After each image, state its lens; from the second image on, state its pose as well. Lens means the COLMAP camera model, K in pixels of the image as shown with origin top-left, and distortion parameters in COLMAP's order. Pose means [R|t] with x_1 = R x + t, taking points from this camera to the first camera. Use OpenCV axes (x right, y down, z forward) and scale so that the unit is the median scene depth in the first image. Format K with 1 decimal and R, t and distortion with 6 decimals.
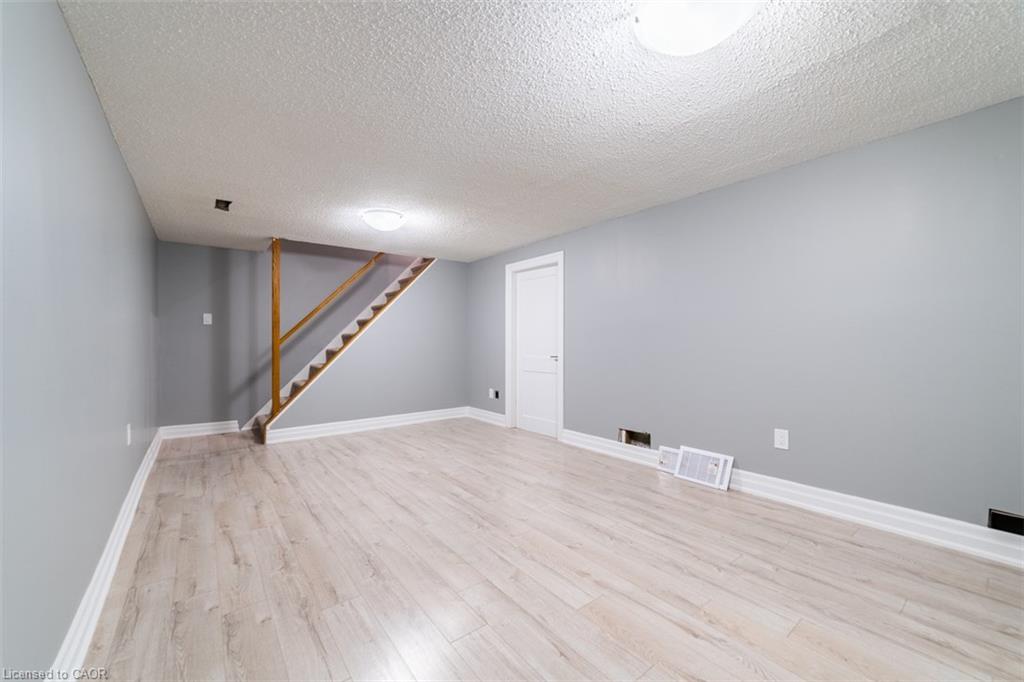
lens RADIAL K [[400.0, 0, 508.9], [0, 400.0, 343.7], [0, 0, 1]] dist [-0.003411, 0.000081]
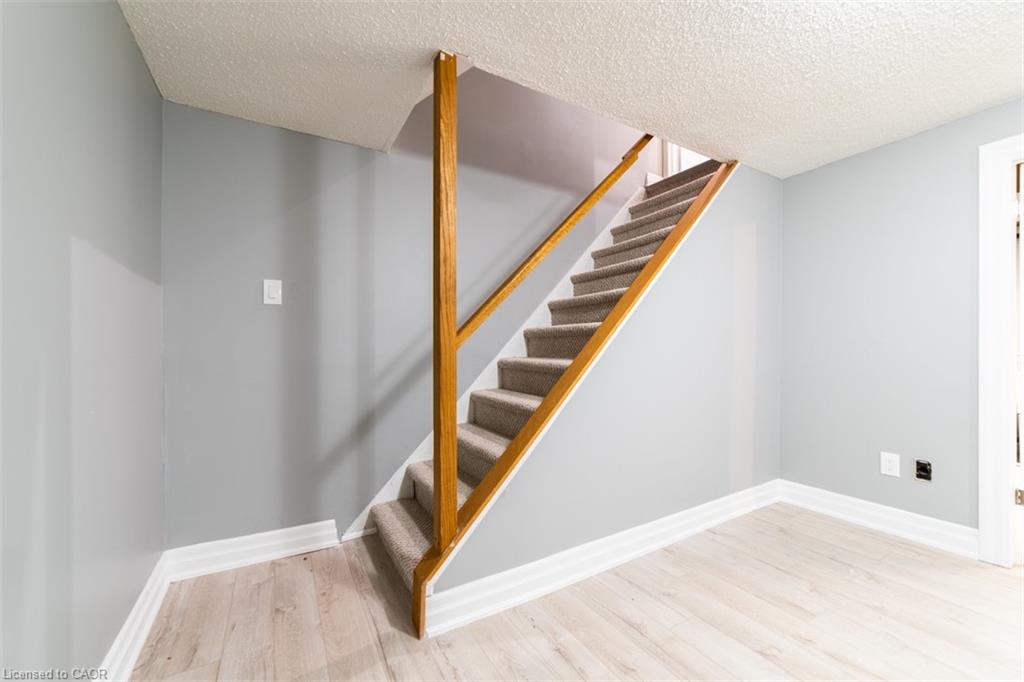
lens RADIAL K [[399.2, 0, 513.0], [0, 399.2, 353.6], [0, 0, 1]] dist [-0.006118, -0.000155]
pose [[0.992744, -0.001639, -0.120236, -0.428070], [0.001153, 0.999991, -0.004118, 0.008510], [0.120241, 0.003949, 0.992737, 0.581098]]
